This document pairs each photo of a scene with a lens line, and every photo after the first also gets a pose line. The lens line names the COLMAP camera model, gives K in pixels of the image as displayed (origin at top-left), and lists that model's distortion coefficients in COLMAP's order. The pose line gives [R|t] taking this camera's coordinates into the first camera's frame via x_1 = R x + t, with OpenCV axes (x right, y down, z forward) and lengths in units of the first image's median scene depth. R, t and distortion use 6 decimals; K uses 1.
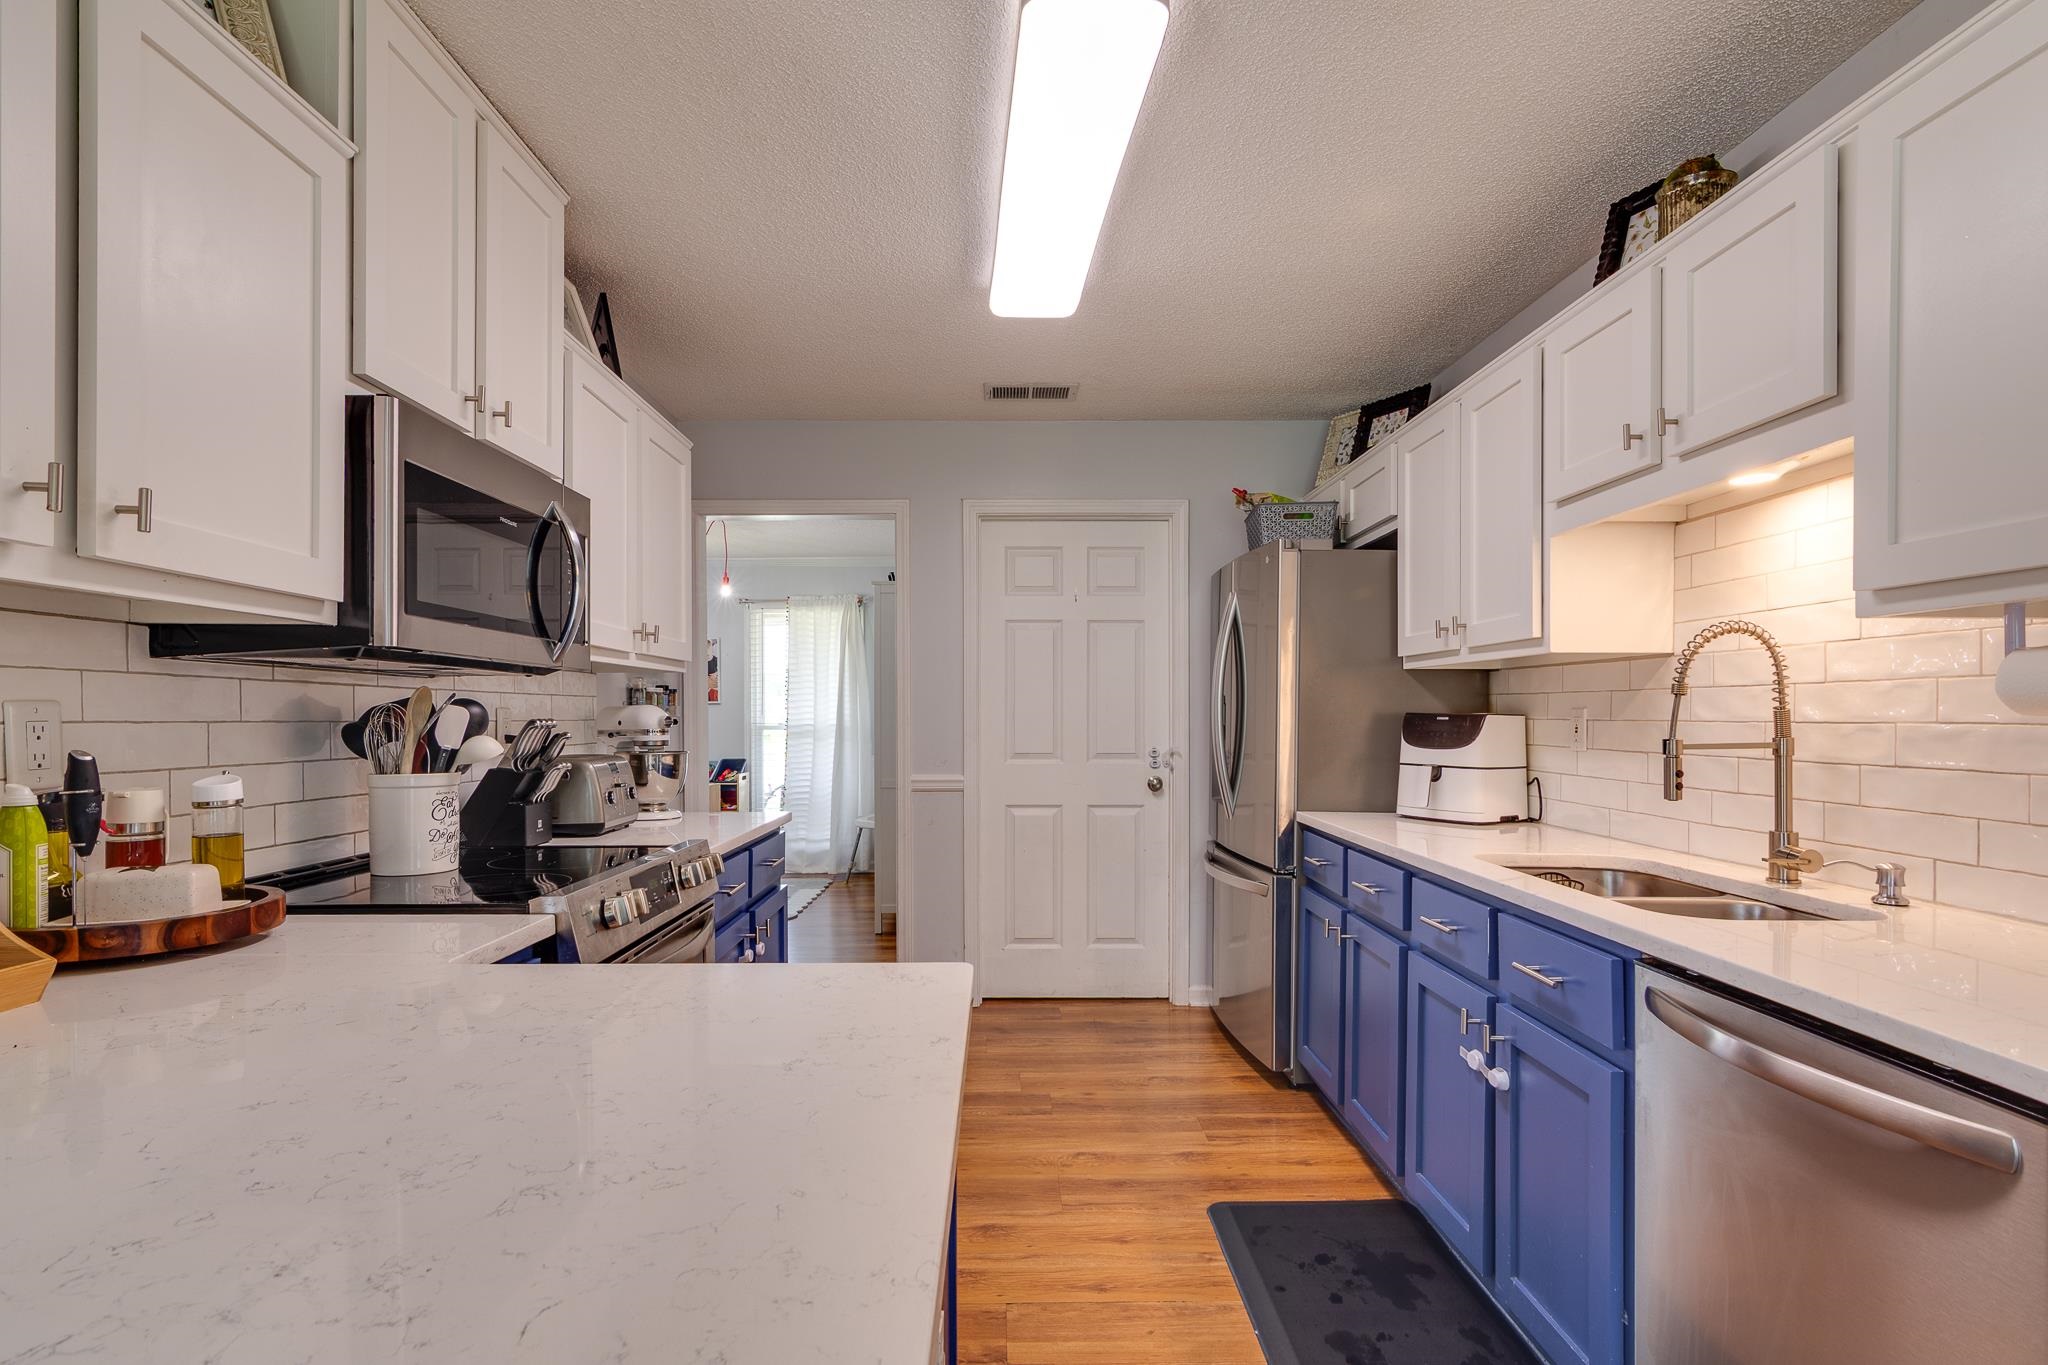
lens RADIAL K [[1010.2, 0, 1011.0], [0, 1010.2, 714.1], [0, 0, 1]] dist [0.000022, 0.001143]
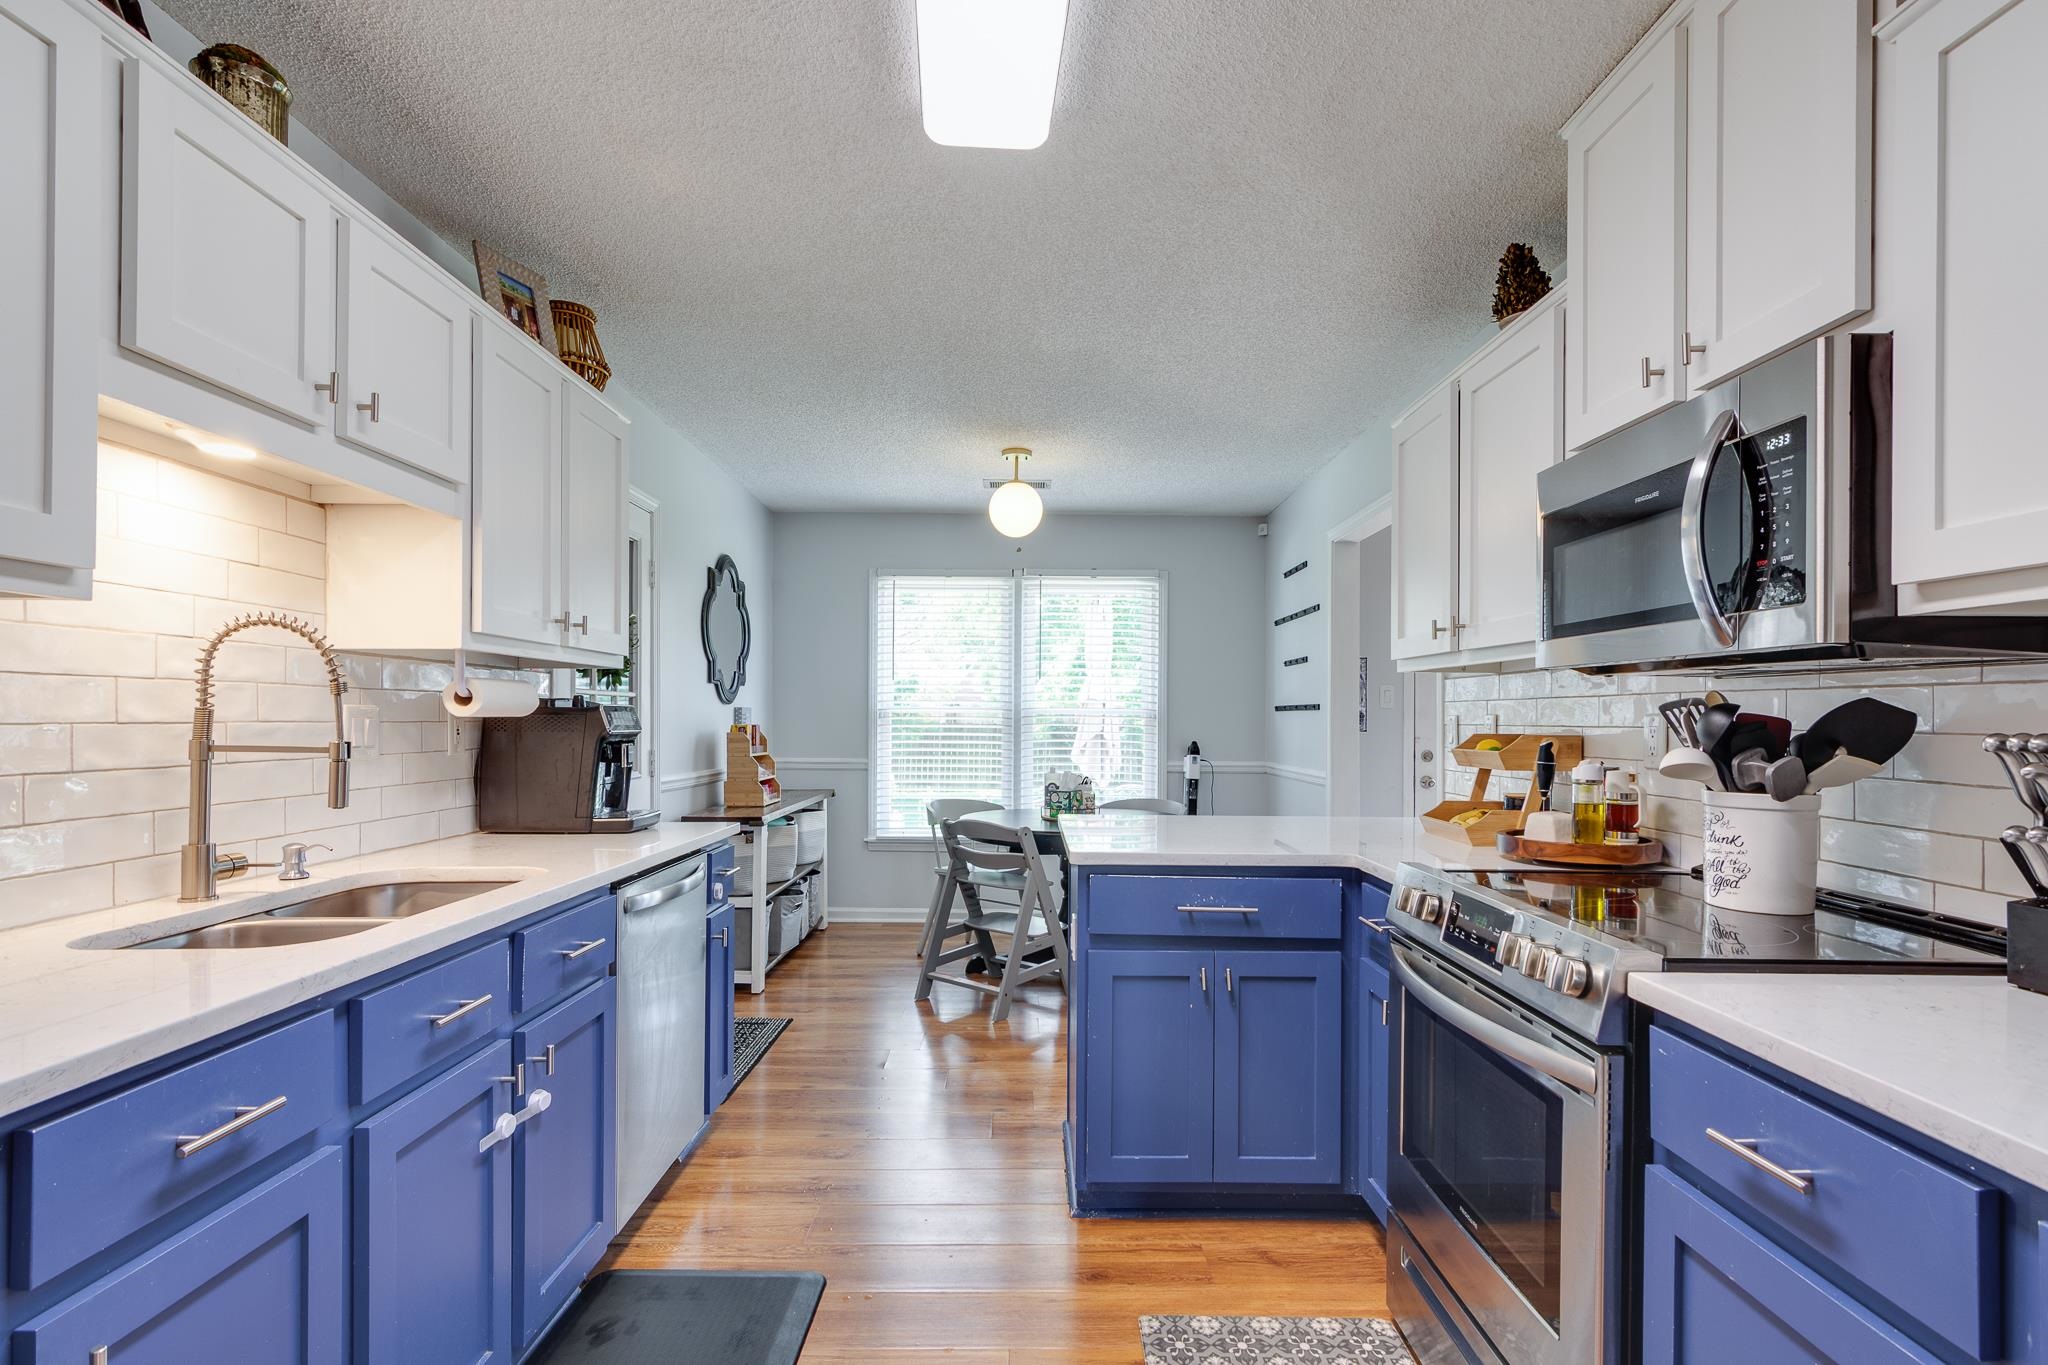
lens RADIAL K [[962.5, 0, 1028.7], [0, 962.5, 712.5], [0, 0, 1]] dist [-0.011121, -0.000215]
pose [[-0.999985, -0.004640, 0.002848, 0.019249], [-0.004660, 0.999965, -0.006952, 0.001272], [-0.002815, -0.006965, -0.999972, 1.397511]]
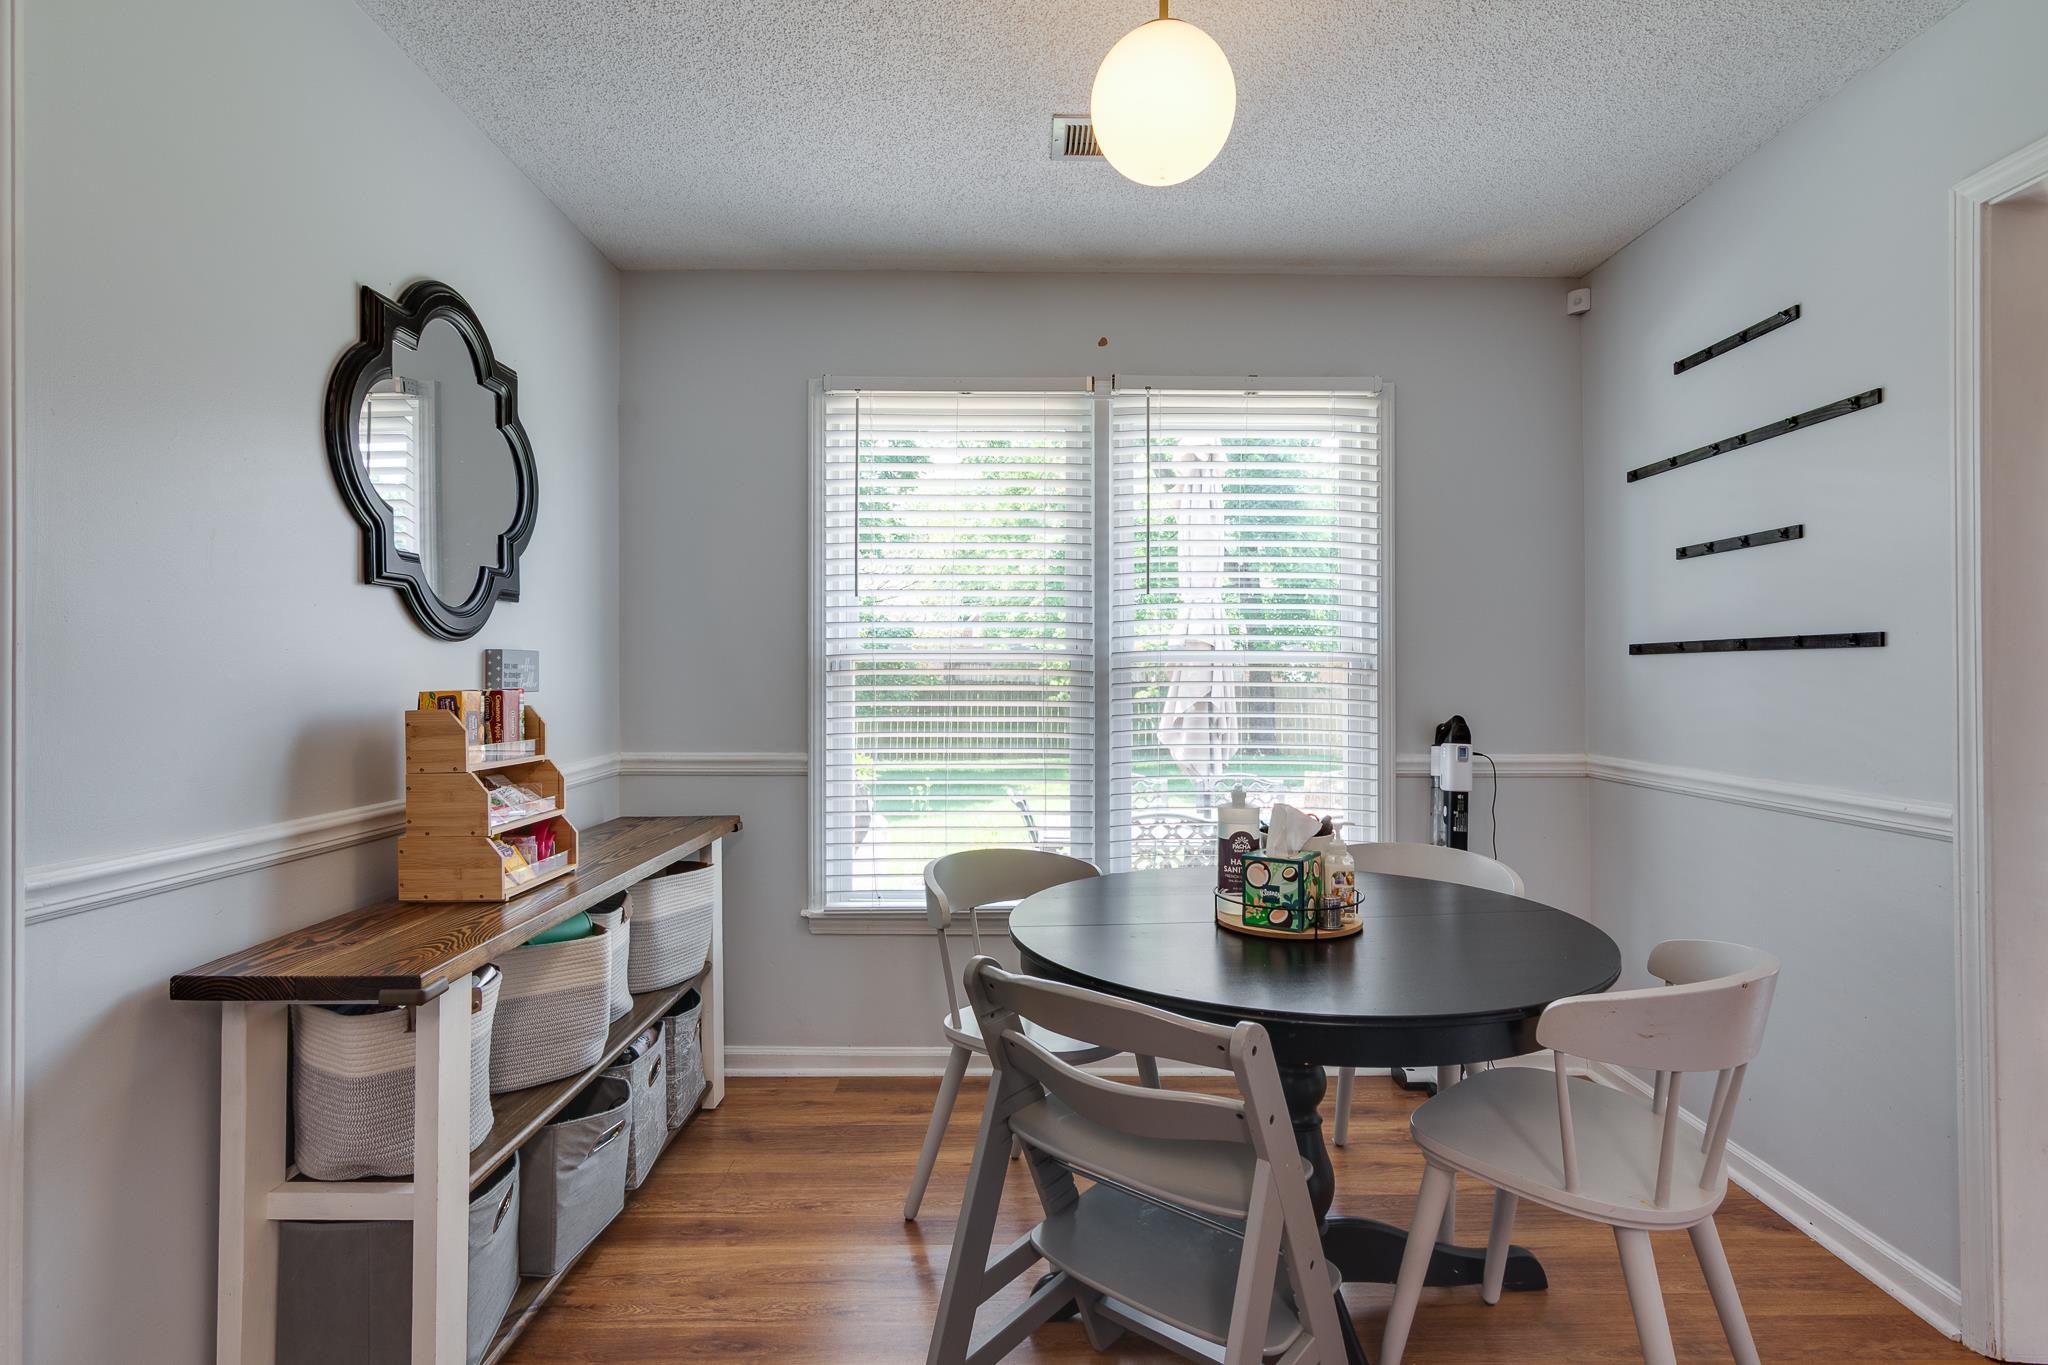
lens RADIAL K [[1010.3, 0, 1026.4], [0, 1010.3, 666.7], [0, 0, 1]] dist [-0.000868, 0.000143]
pose [[-0.999978, -0.000006, 0.006602, 0.138351], [-0.000057, 0.999970, -0.007718, 0.002554], [-0.006602, -0.007718, -0.999948, 0.309180]]
